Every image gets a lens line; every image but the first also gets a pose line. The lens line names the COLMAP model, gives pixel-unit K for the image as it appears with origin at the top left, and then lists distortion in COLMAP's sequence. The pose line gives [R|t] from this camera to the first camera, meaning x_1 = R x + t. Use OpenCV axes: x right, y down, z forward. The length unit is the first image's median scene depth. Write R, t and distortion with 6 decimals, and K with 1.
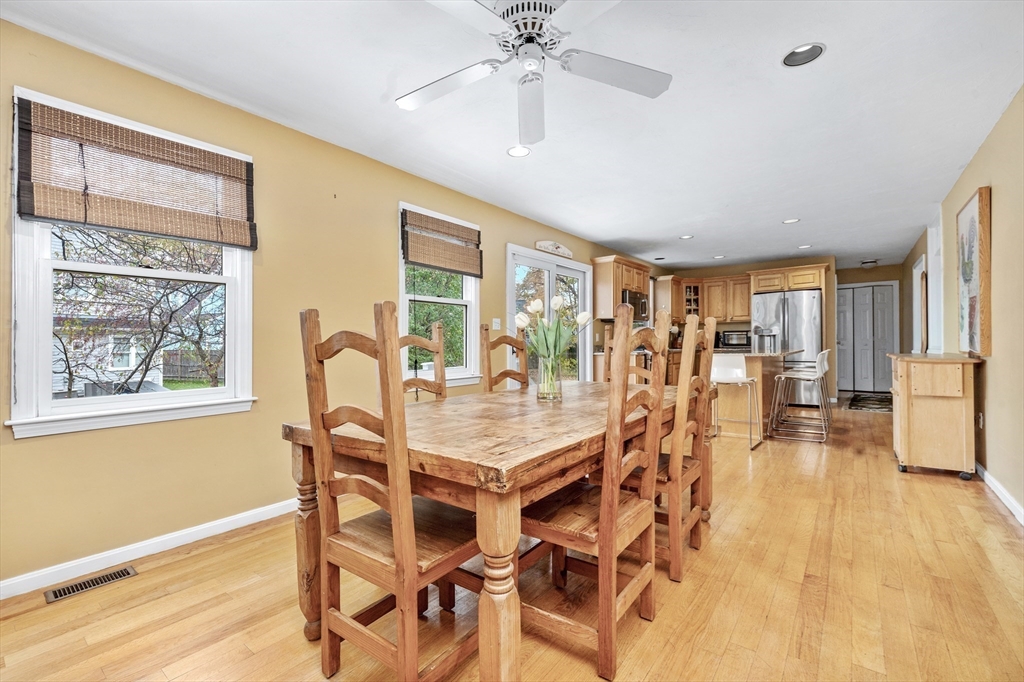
lens RADIAL K [[437.2, 0, 508.8], [0, 437.2, 341.2], [0, 0, 1]] dist [-0.001284, -0.005033]
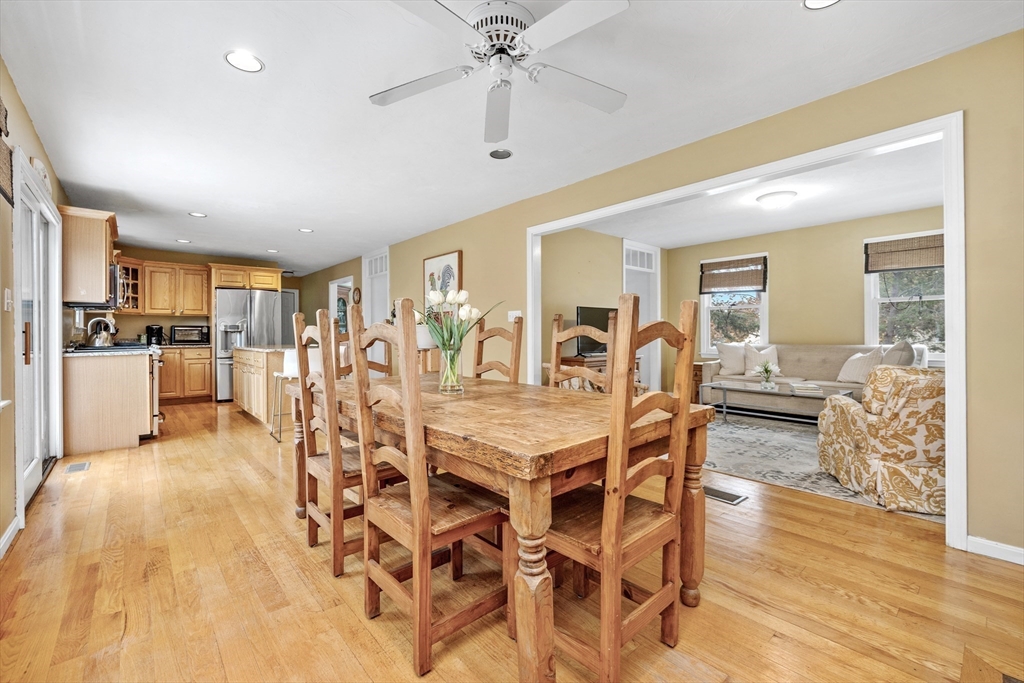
lens RADIAL K [[437.2, 0, 508.8], [0, 437.2, 341.7], [0, 0, 1]] dist [-0.001284, -0.005033]
pose [[0.187964, -0.000201, 0.982176, -0.445783], [-0.002265, 0.999997, 0.000638, 0.011788], [-0.982173, -0.002345, 0.187963, 0.350785]]
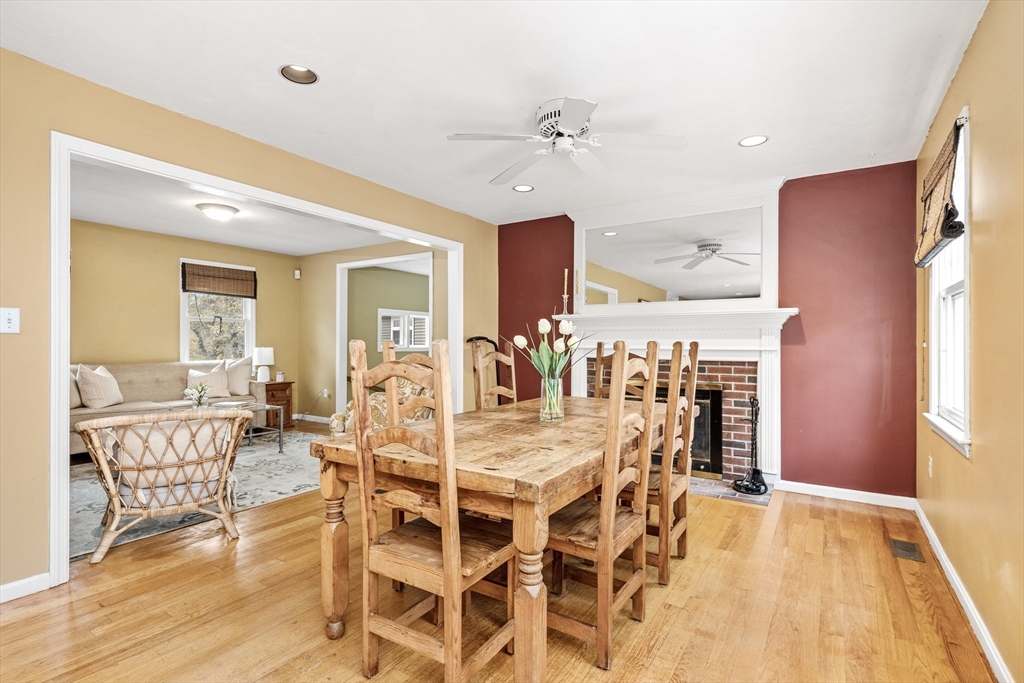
lens RADIAL K [[487.5, 0, 512.0], [0, 487.5, 341.5], [0, 0, 1]] dist [-0.004450, -0.000287]
pose [[-0.996453, 0.010216, -0.083532, 0.142491], [0.010325, 0.999946, -0.000869, -0.028499], [0.083519, -0.001728, -0.996505, 1.102471]]
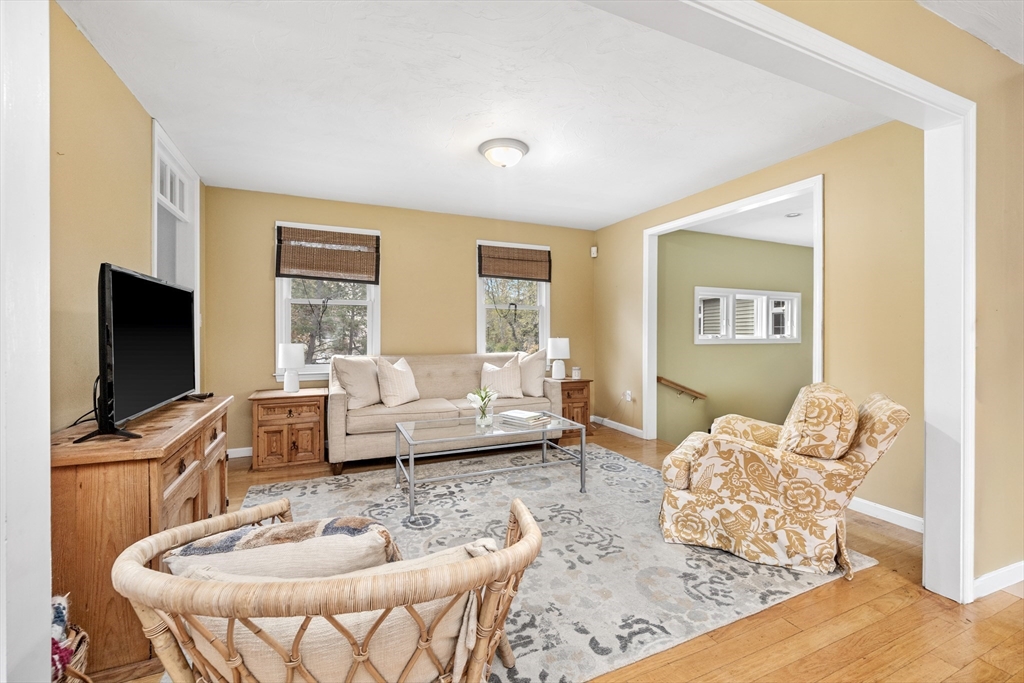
lens RADIAL K [[421.9, 0, 513.6], [0, 421.9, 330.3], [0, 0, 1]] dist [-0.001115, -0.000185]
pose [[-0.882621, 0.013431, 0.469893, 0.378544], [0.010545, 0.999906, -0.008775, -0.031582], [-0.469966, -0.002790, -0.882680, 0.540797]]
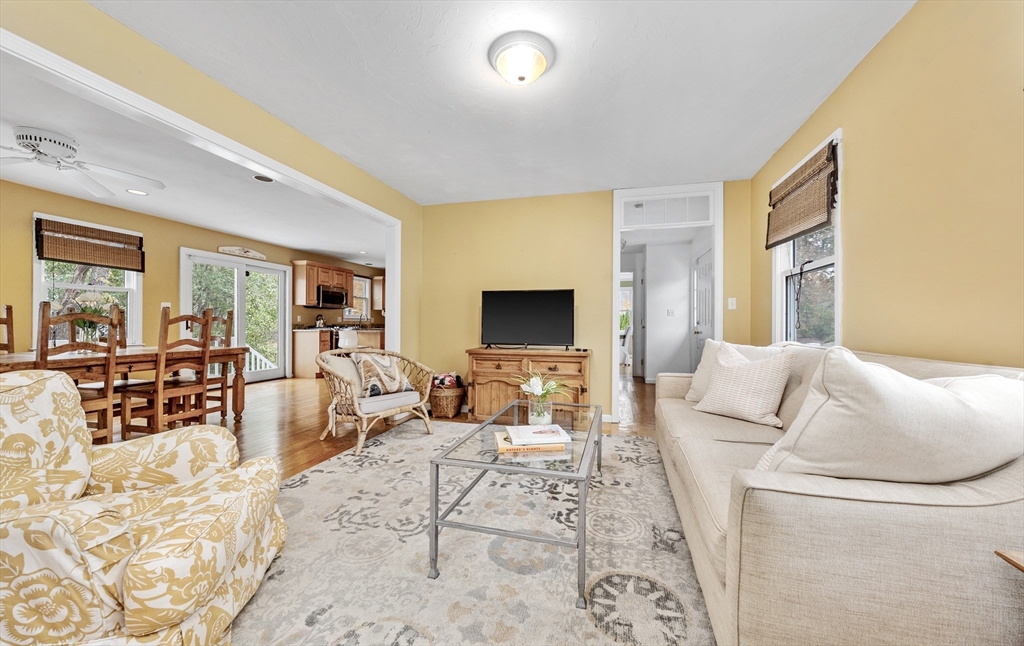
lens RADIAL K [[371.6, 0, 520.4], [0, 371.6, 322.4], [0, 0, 1]] dist [-0.002979, -0.000382]
pose [[0.913536, 0.020210, 0.406255, 0.542419], [-0.020216, 0.999786, -0.004278, -0.007830], [-0.406255, -0.004305, 0.913750, -0.522696]]
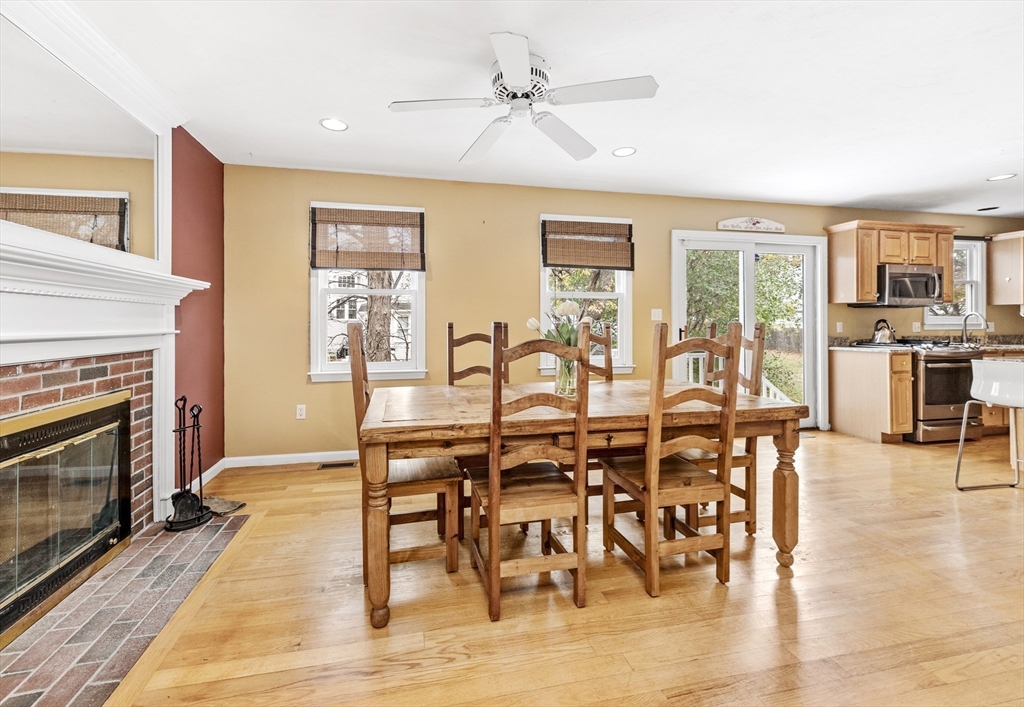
lens RADIAL K [[434.1, 0, 490.5], [0, 434.1, 323.2], [0, 0, 1]] dist [-0.000665, -0.000436]
pose [[0.761110, 0.010401, -0.648539, 0.342473], [-0.004448, 0.999932, 0.010817, -0.030781], [0.648607, -0.005348, 0.761104, 0.015078]]
